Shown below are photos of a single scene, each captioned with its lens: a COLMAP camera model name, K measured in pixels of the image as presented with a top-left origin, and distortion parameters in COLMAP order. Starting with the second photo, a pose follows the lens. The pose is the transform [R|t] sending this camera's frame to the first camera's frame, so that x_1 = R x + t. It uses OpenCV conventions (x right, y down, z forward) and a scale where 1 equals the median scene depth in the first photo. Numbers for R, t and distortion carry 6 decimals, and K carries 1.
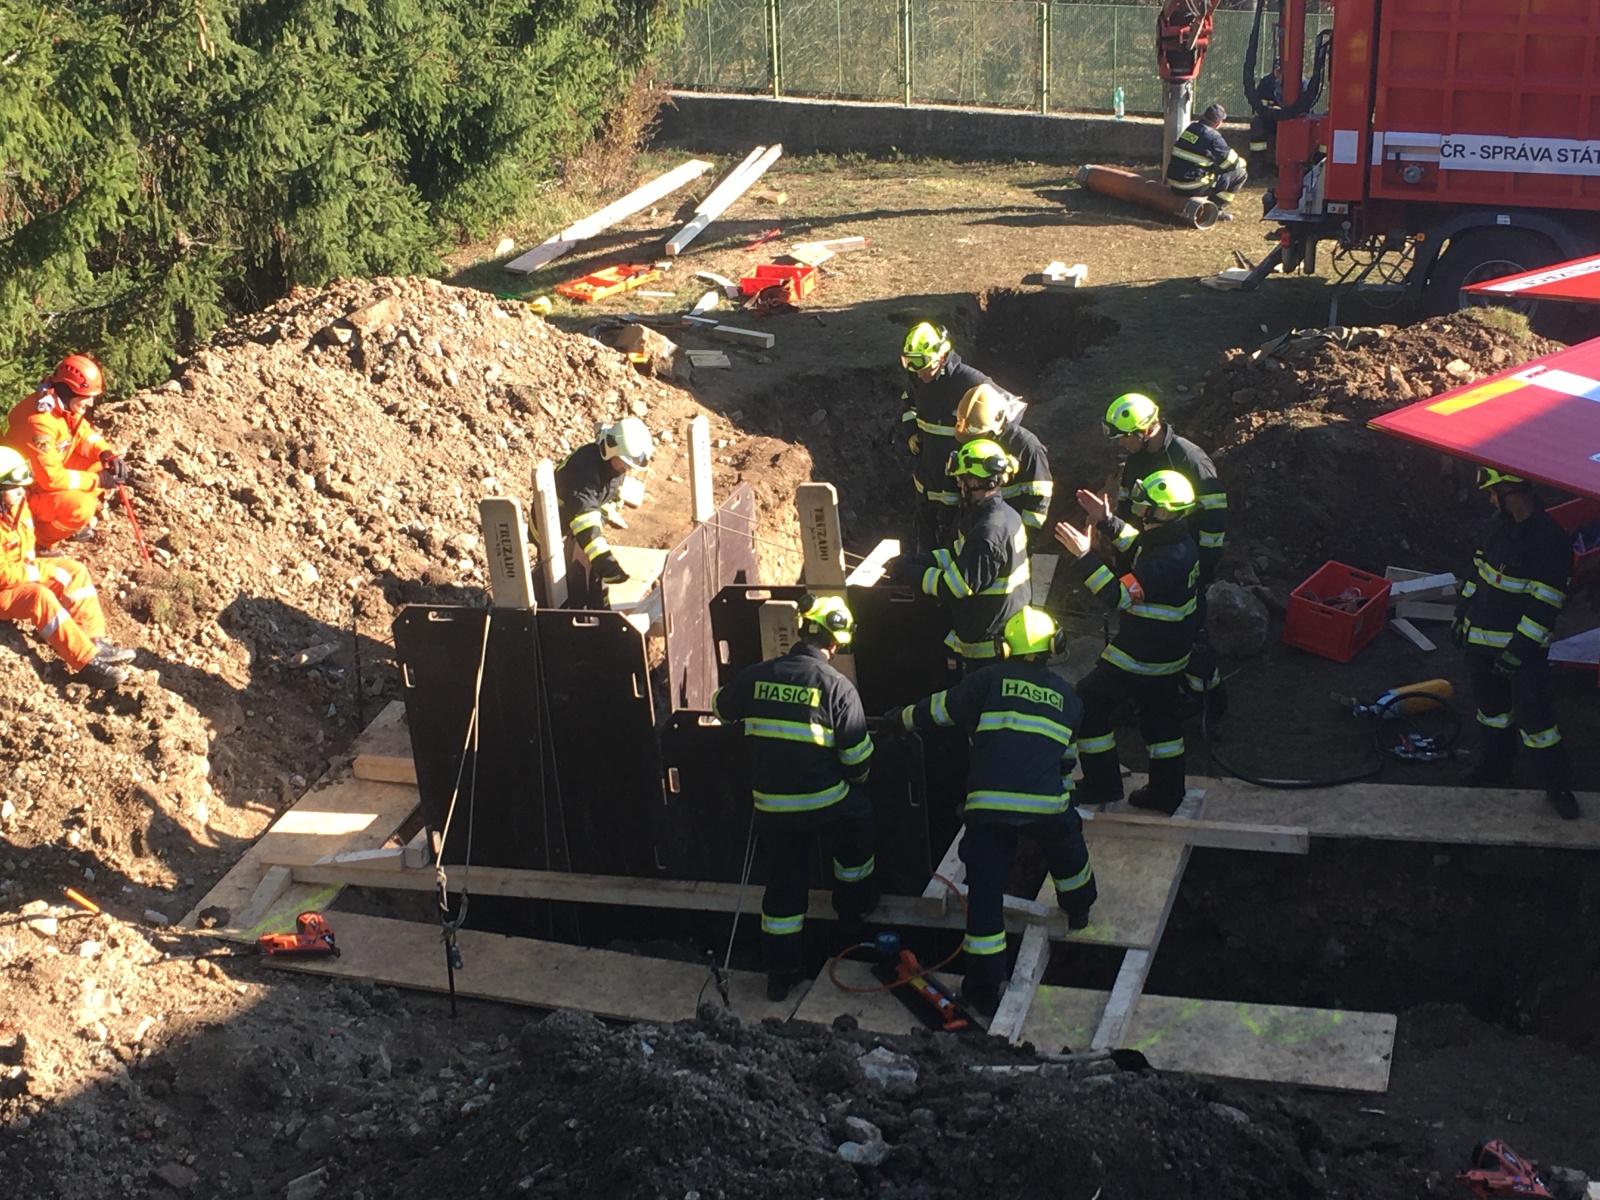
lens RADIAL K [[2522.6, 0, 800.0], [0, 2522.6, 600.0], [0, 0, 1]] dist [0.044766, 0.031593]
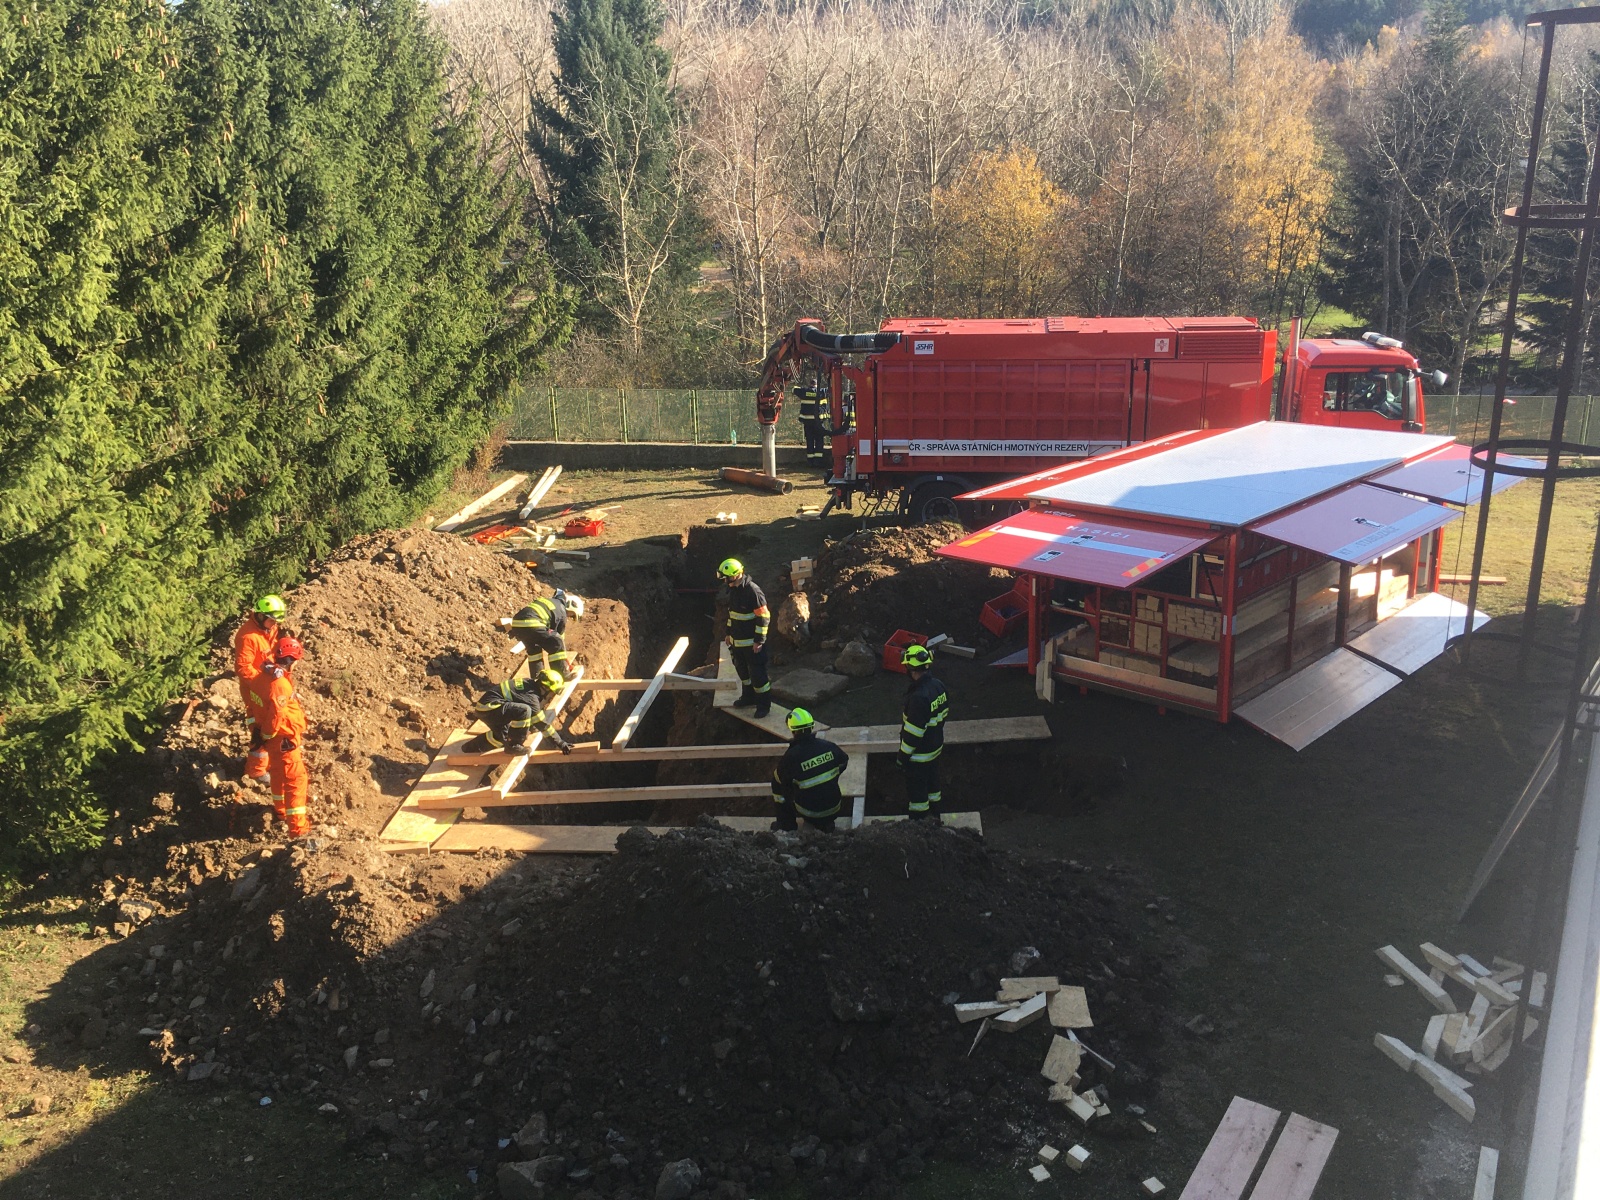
lens RADIAL K [[1356.9, 0, 800.0], [0, 1356.9, 600.0], [0, 0, 1]] dist [0.095242, -0.127868]
pose [[0.974346, -0.061784, 0.216410, -0.103738], [0.081306, 0.993270, -0.082490, 0.041751], [-0.209857, 0.097969, 0.972811, -0.089860]]
